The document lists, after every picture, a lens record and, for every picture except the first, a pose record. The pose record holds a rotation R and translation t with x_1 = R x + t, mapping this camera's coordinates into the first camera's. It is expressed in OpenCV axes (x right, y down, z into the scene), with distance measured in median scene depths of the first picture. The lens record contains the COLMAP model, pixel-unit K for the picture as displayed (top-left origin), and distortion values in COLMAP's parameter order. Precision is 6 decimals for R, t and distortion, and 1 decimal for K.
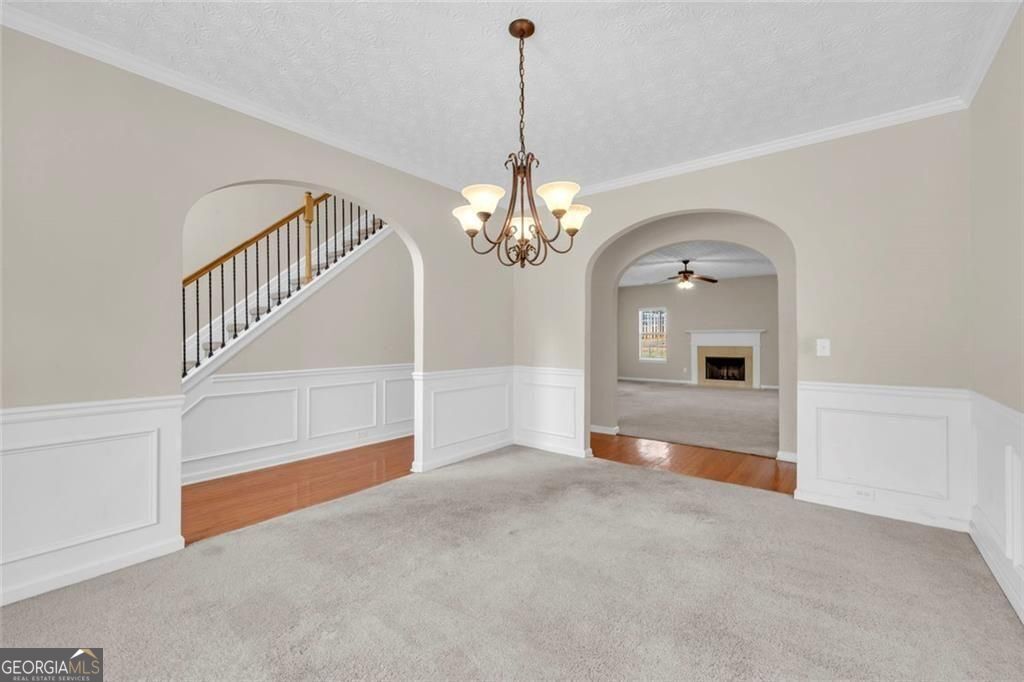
lens RADIAL K [[431.3, 0, 511.8], [0, 431.3, 337.7], [0, 0, 1]] dist [-0.000085, 0.000040]
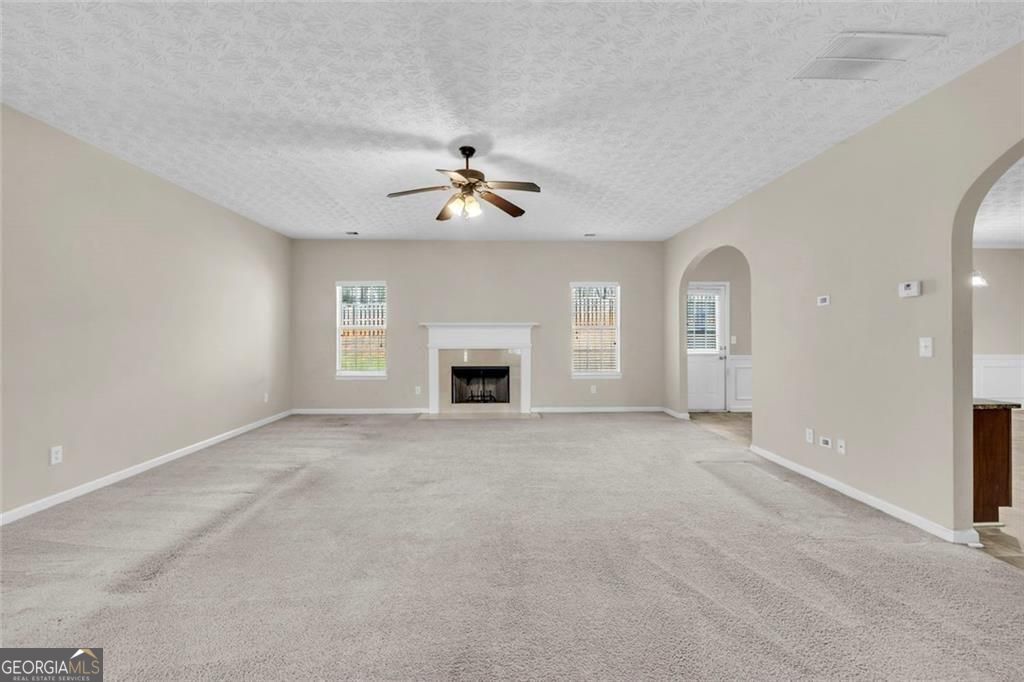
lens RADIAL K [[431.3, 0, 511.8], [0, 431.3, 337.7], [0, 0, 1]] dist [-0.000085, 0.000040]
pose [[0.761360, 0.002114, 0.648326, 0.123130], [-0.003409, 0.999994, 0.000743, 0.003033], [-0.648320, -0.002776, 0.761363, 0.487992]]
